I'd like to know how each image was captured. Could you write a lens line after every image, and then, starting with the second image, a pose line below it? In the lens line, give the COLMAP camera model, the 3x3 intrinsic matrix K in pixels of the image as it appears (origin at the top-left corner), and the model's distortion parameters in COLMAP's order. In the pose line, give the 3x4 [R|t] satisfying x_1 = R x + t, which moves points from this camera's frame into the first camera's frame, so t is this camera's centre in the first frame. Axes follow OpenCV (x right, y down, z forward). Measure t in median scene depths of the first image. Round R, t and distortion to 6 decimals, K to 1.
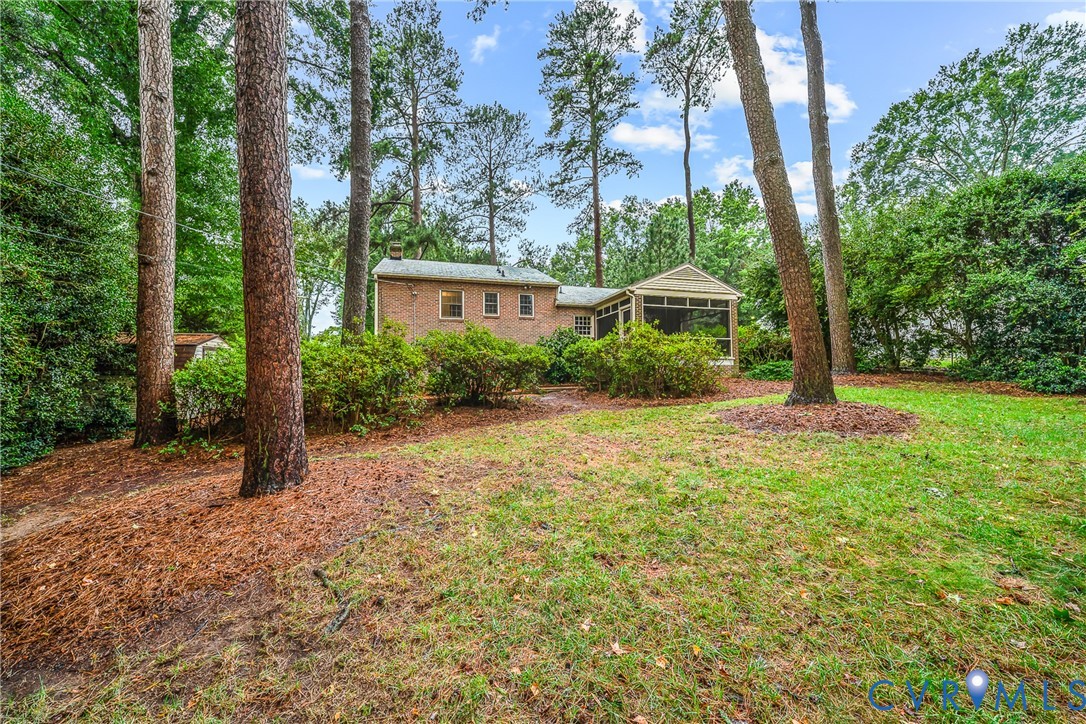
lens RADIAL K [[366.9, 0, 542.7], [0, 366.9, 359.4], [0, 0, 1]] dist [-0.010969, -0.000371]
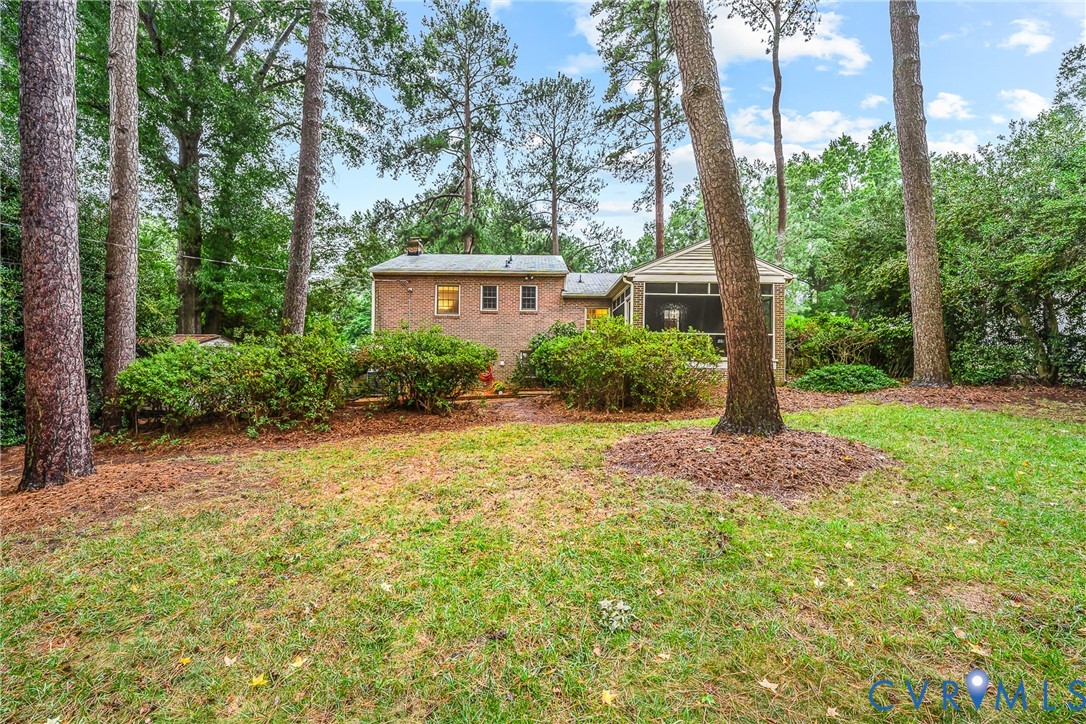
lens RADIAL K [[395.9, 0, 542.0], [0, 395.9, 364.1], [0, 0, 1]] dist [-0.018669, -0.000861]
pose [[0.964565, 0.013170, -0.263517, 0.242077], [-0.006320, 0.999620, 0.026826, -0.012545], [0.263770, -0.024210, 0.964282, 0.072902]]
